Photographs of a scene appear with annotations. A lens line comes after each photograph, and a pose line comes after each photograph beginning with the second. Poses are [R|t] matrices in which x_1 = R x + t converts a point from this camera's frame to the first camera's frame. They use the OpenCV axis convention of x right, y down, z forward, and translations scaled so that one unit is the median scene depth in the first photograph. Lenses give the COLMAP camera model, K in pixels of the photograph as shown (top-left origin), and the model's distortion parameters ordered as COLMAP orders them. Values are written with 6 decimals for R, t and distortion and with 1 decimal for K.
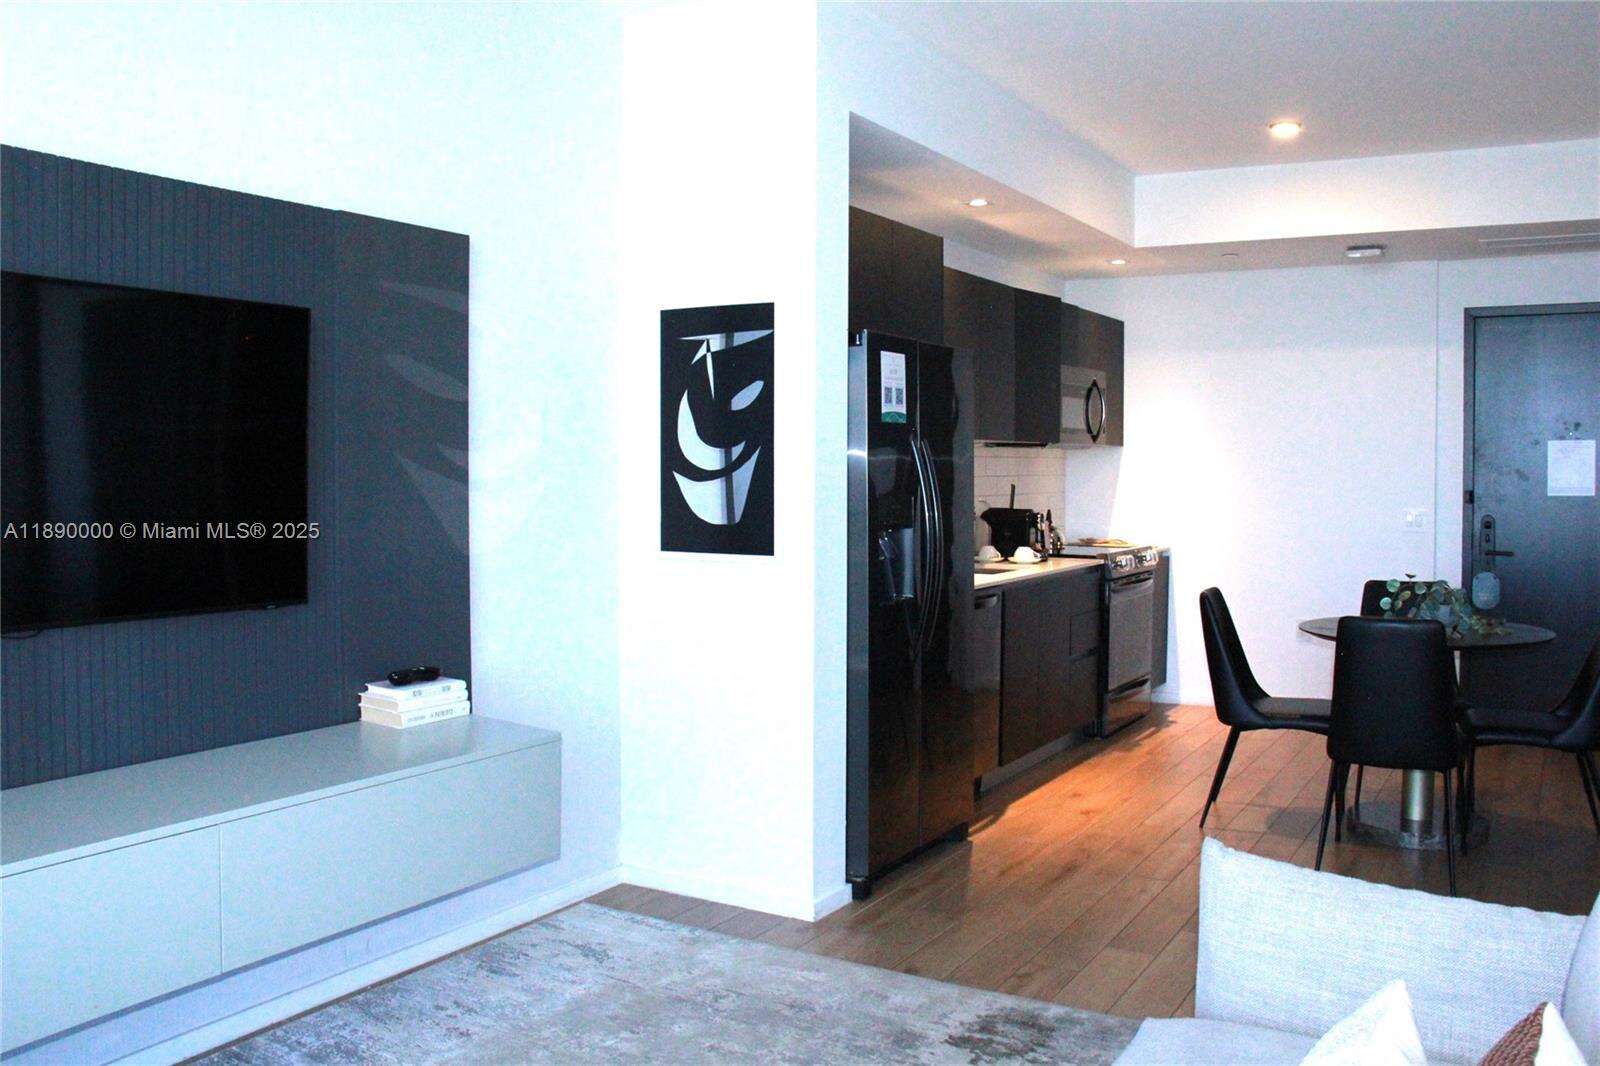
lens RADIAL K [[1356.4, 0, 792.3], [0, 1356.4, 512.6], [0, 0, 1]] dist [-0.190472, 0.168223]
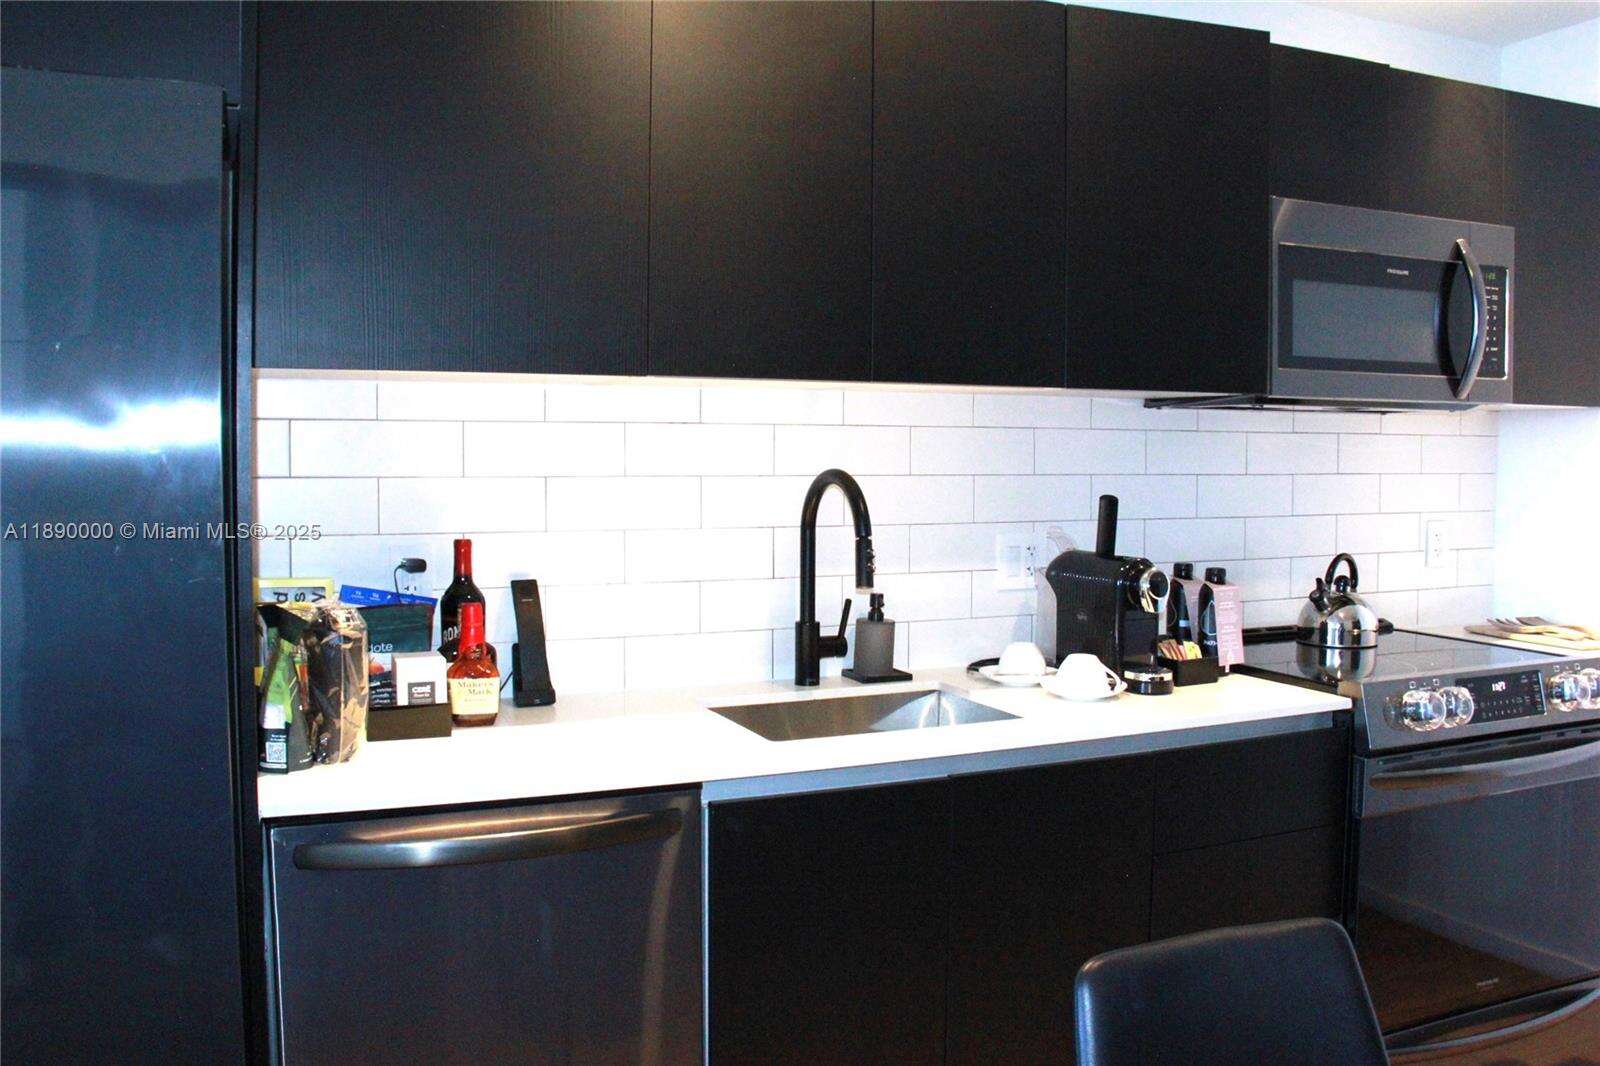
lens RADIAL K [[1356.4, 0, 792.3], [0, 1356.4, 512.6], [0, 0, 1]] dist [-0.190472, 0.168223]
pose [[0.812280, 0.030068, -0.582493, 0.304320], [-0.022128, 0.999540, 0.020738, -0.020911], [0.582848, -0.003956, 0.812571, 0.575279]]
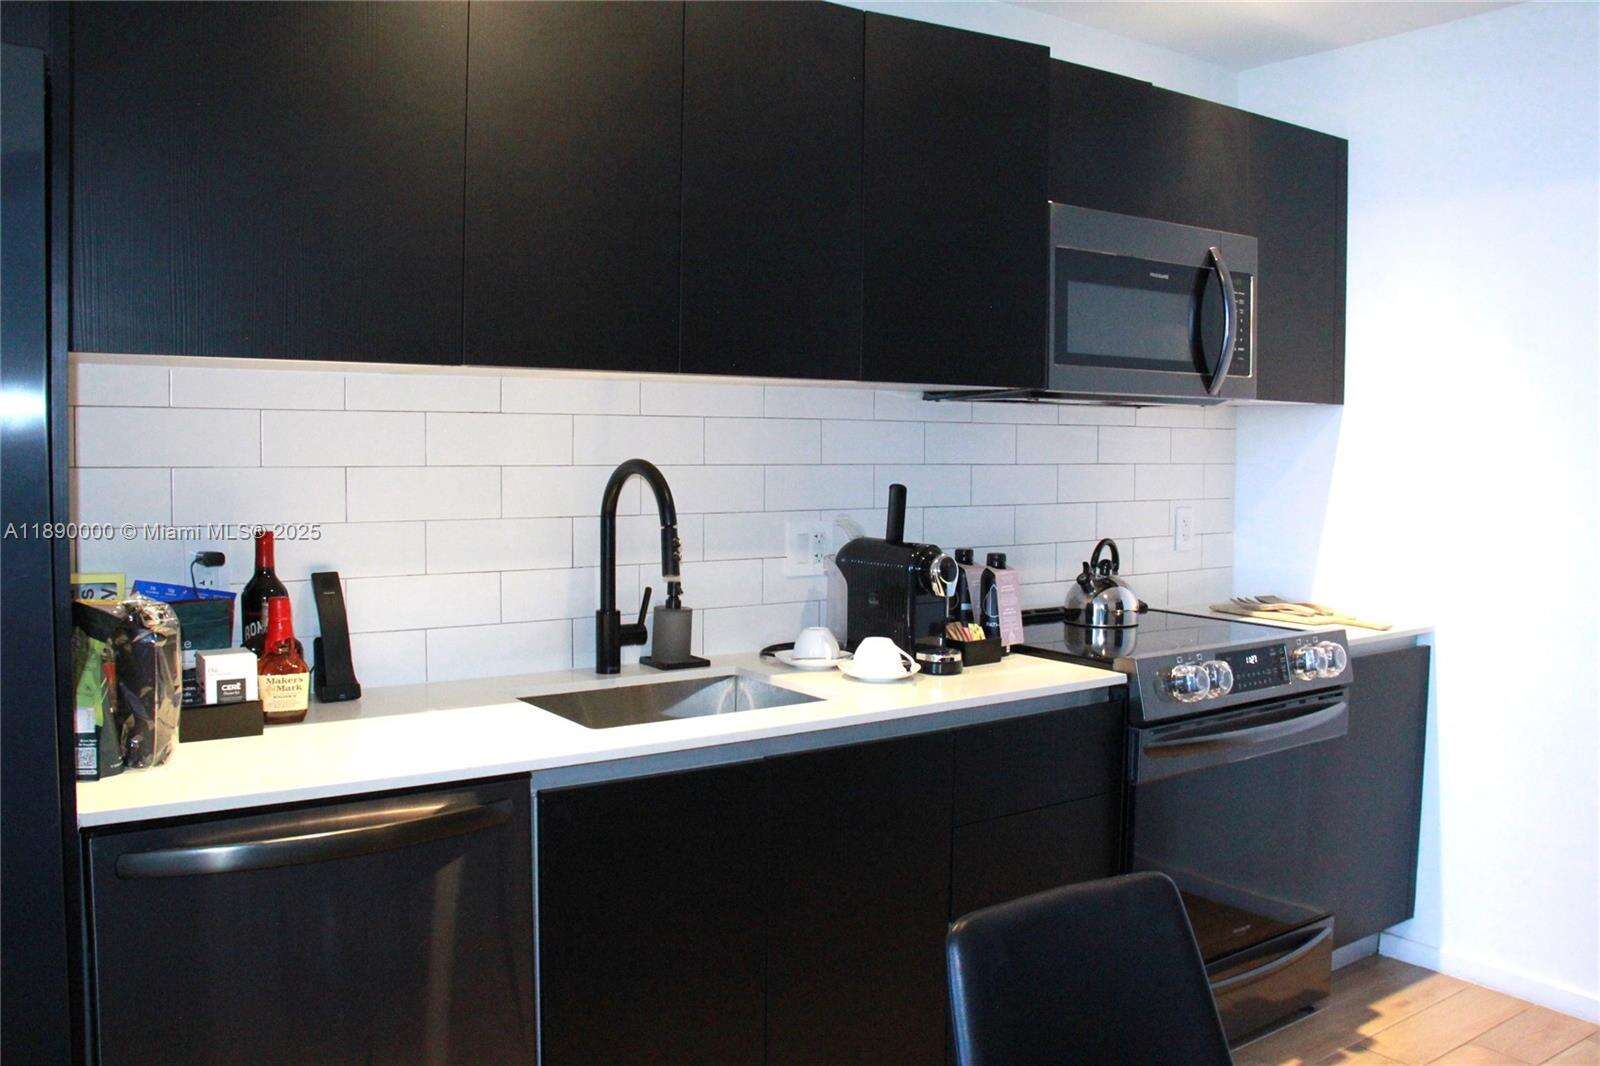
lens RADIAL K [[1356.4, 0, 792.3], [0, 1356.4, 512.6], [0, 0, 1]] dist [-0.190472, 0.168223]
pose [[0.914106, 0.030145, -0.404353, 0.288453], [-0.022201, 0.999458, 0.024322, -0.020619], [0.404867, -0.013256, 0.914280, 0.558846]]
